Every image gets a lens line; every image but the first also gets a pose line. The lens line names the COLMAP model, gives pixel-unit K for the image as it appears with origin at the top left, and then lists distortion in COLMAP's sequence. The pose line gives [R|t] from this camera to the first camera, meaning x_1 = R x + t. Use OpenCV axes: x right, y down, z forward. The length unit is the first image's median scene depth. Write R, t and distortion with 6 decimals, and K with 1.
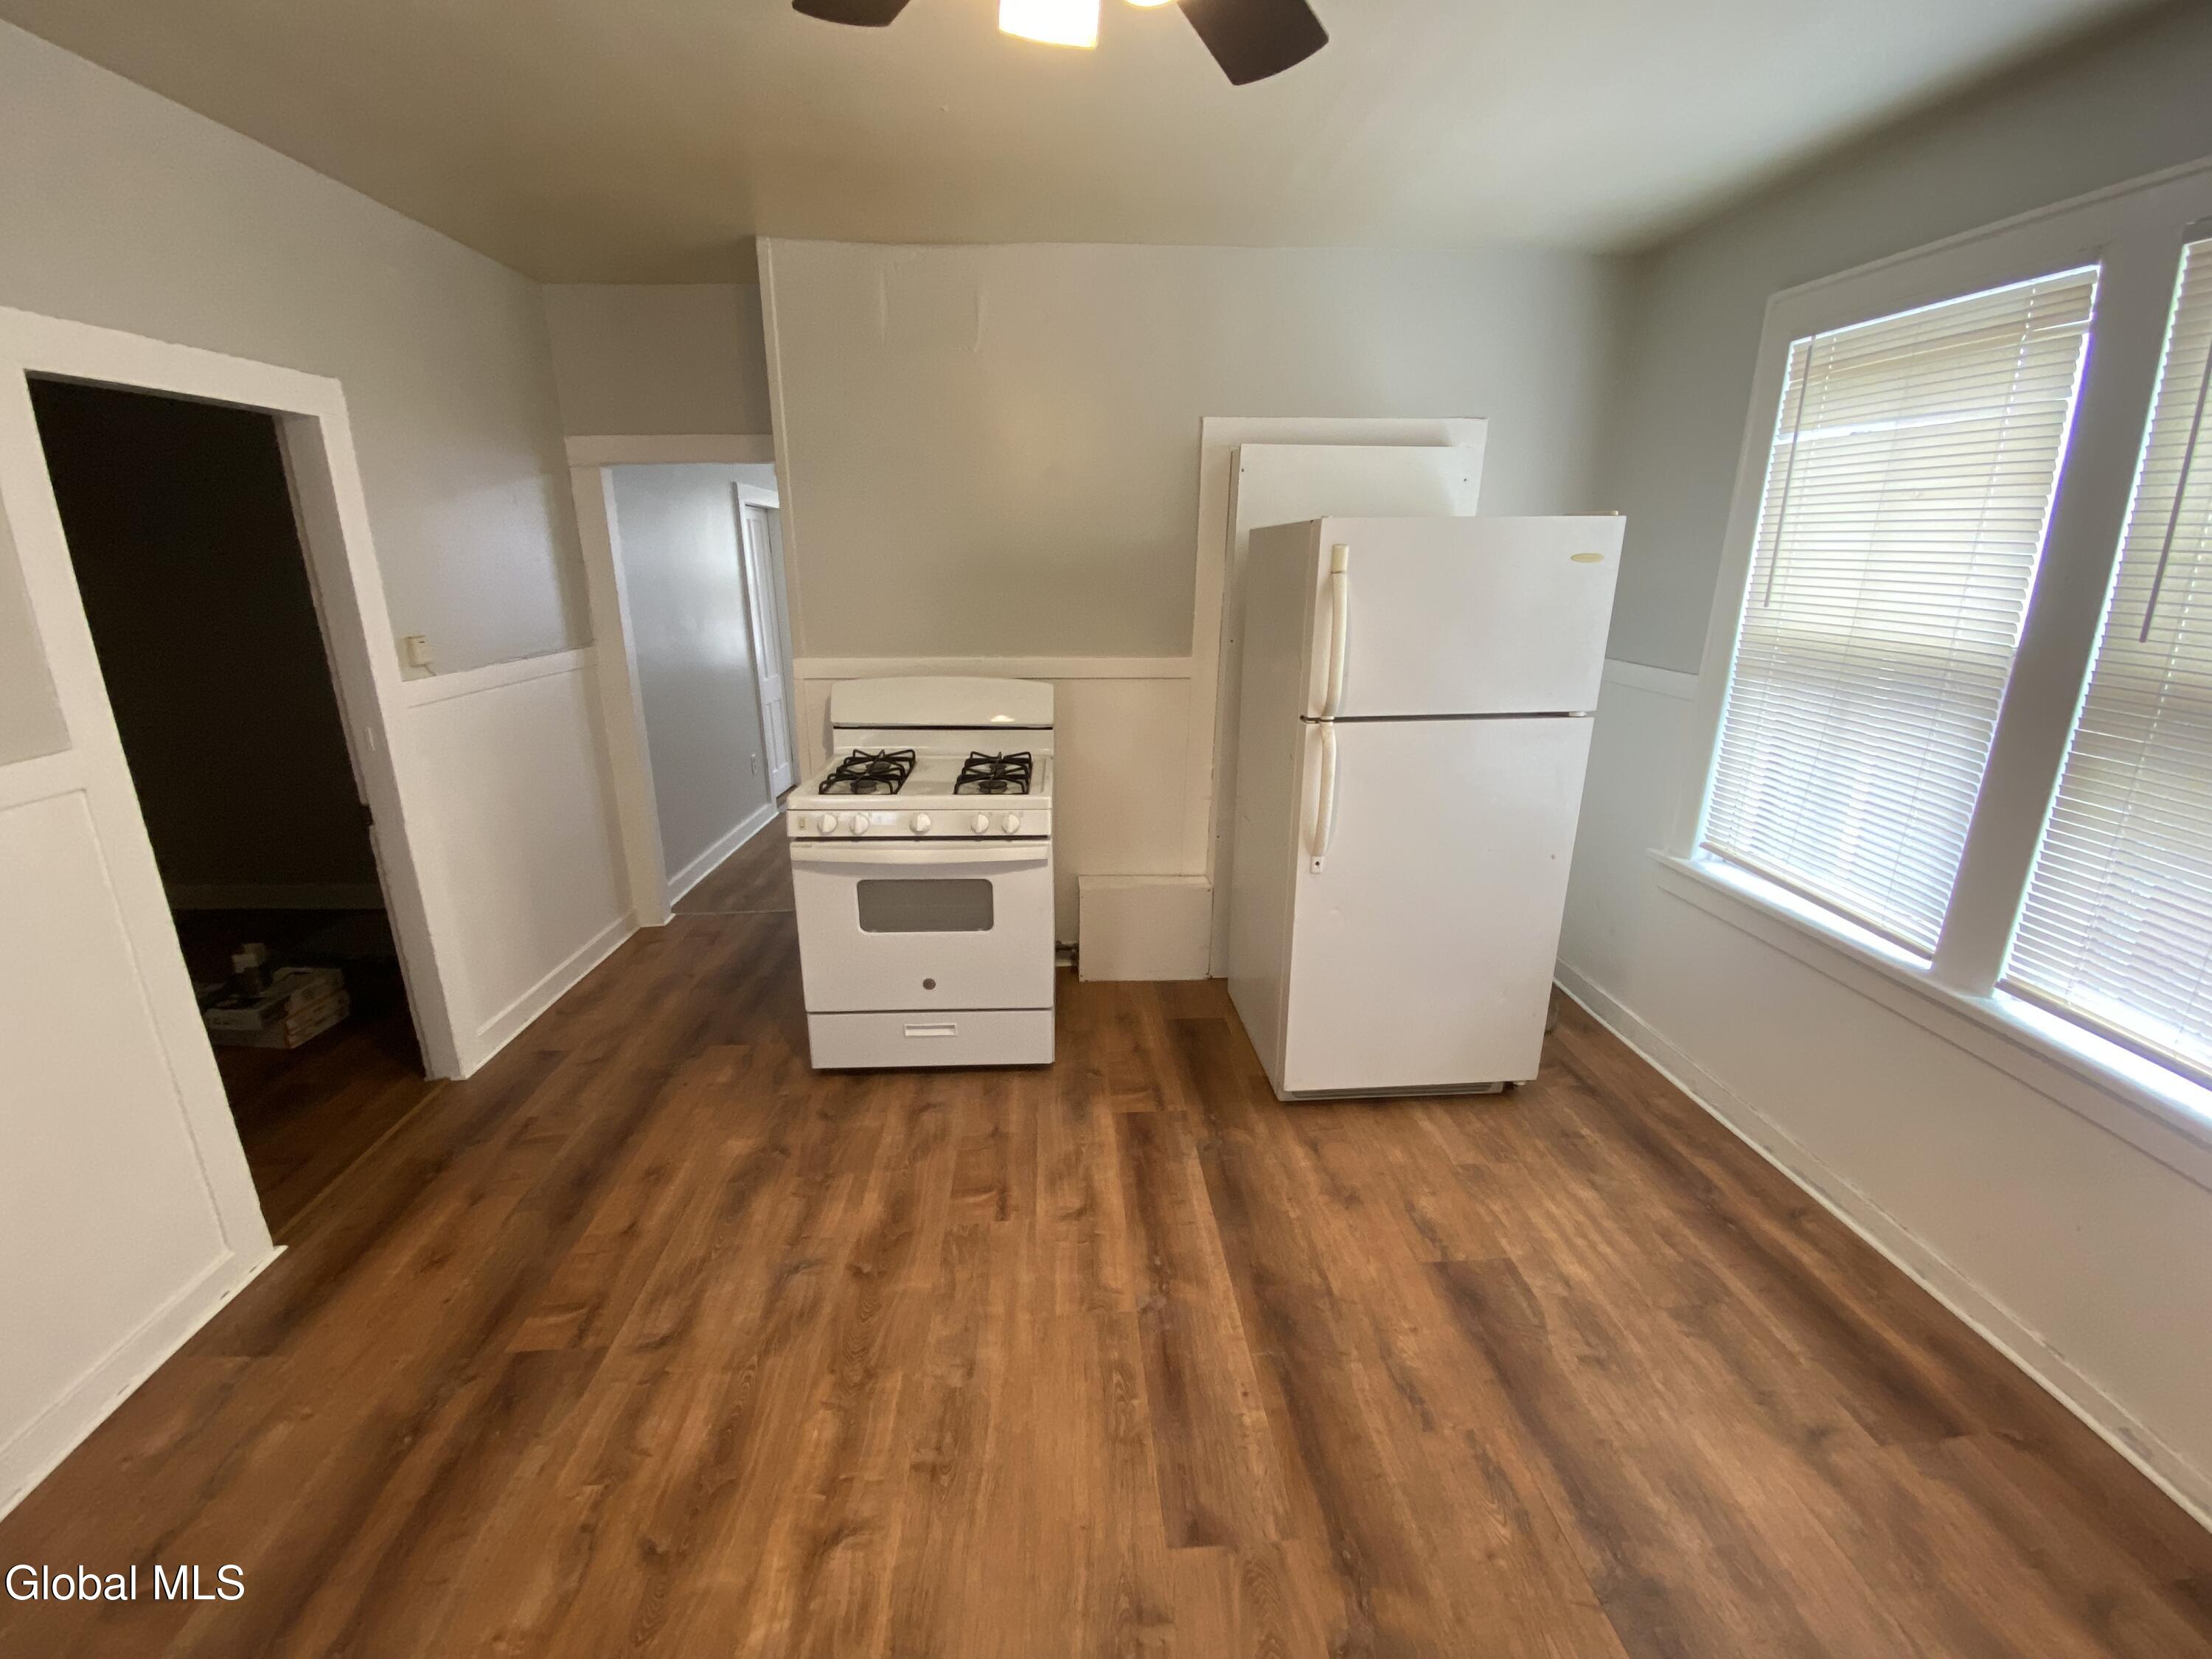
lens RADIAL K [[911.1, 0, 1107.7], [0, 911.1, 814.3], [0, 0, 1]] dist [-0.003730, -0.005330]
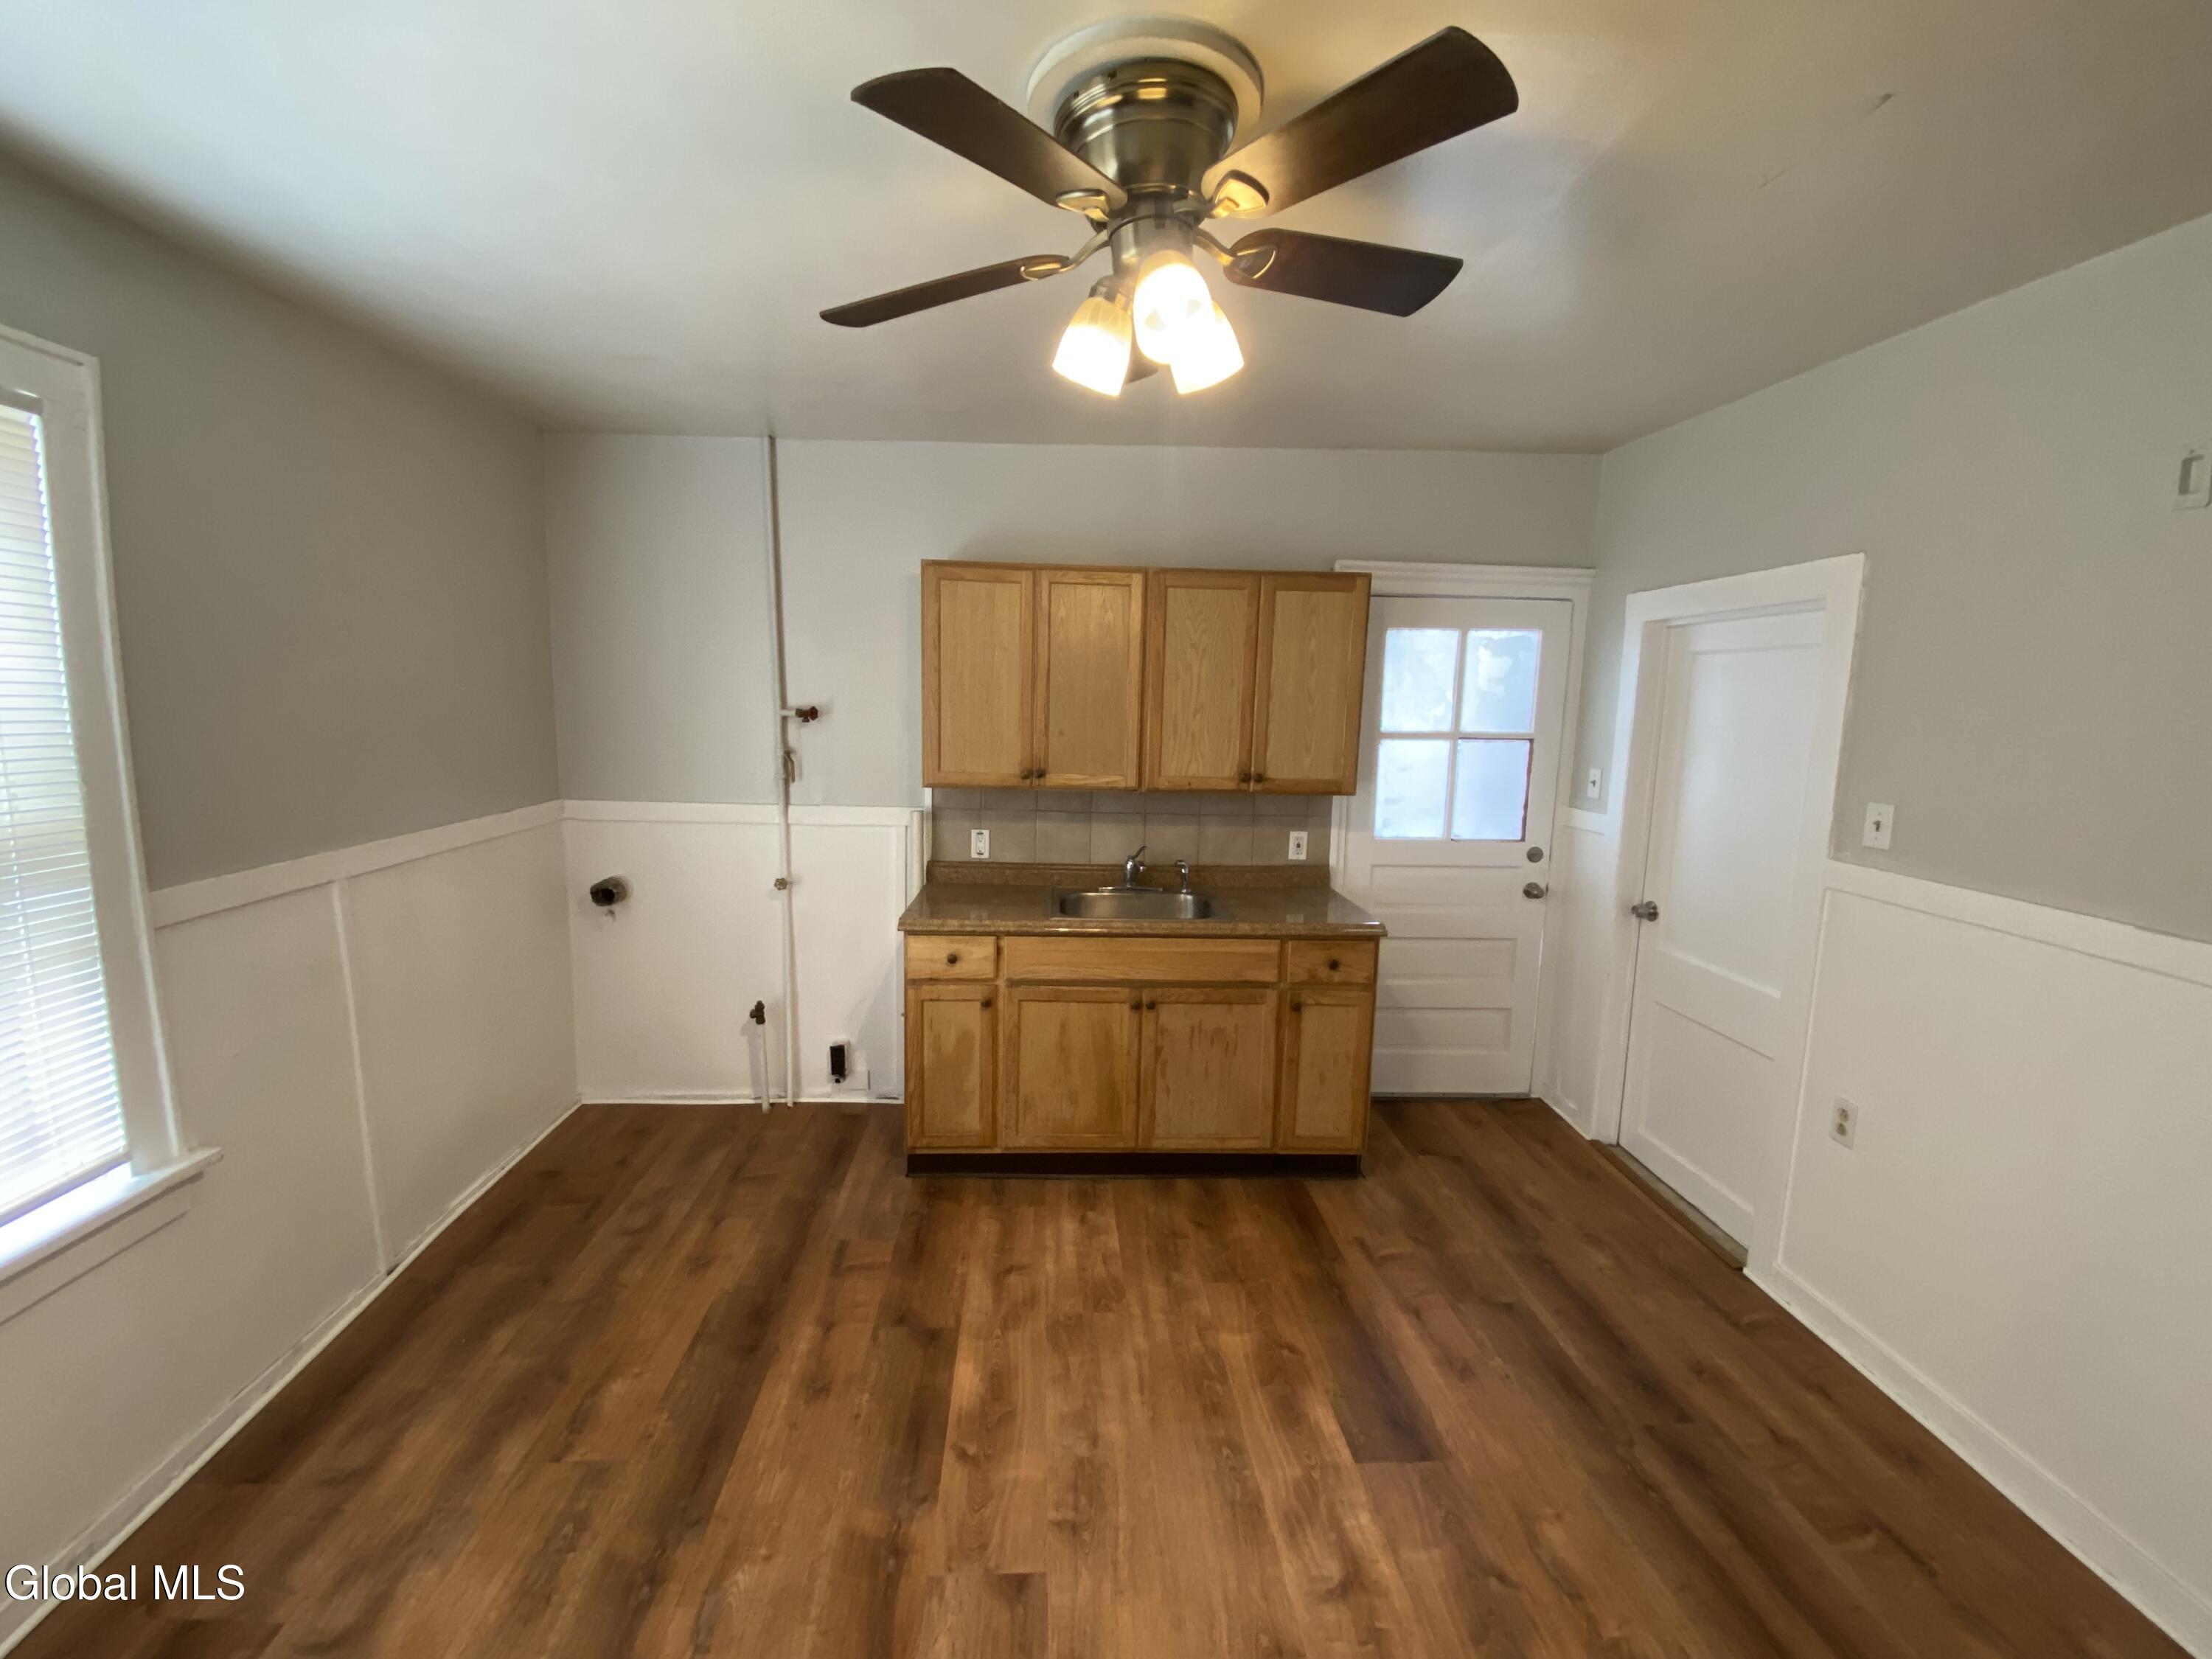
lens RADIAL K [[911.1, 0, 1104.4], [0, 911.1, 835.5], [0, 0, 1]] dist [-0.003730, -0.005330]
pose [[-0.999917, -0.012015, -0.004650, 0.009938], [-0.012869, 0.914591, 0.404175, -0.492841], [-0.000603, 0.404201, -0.914670, 1.664356]]
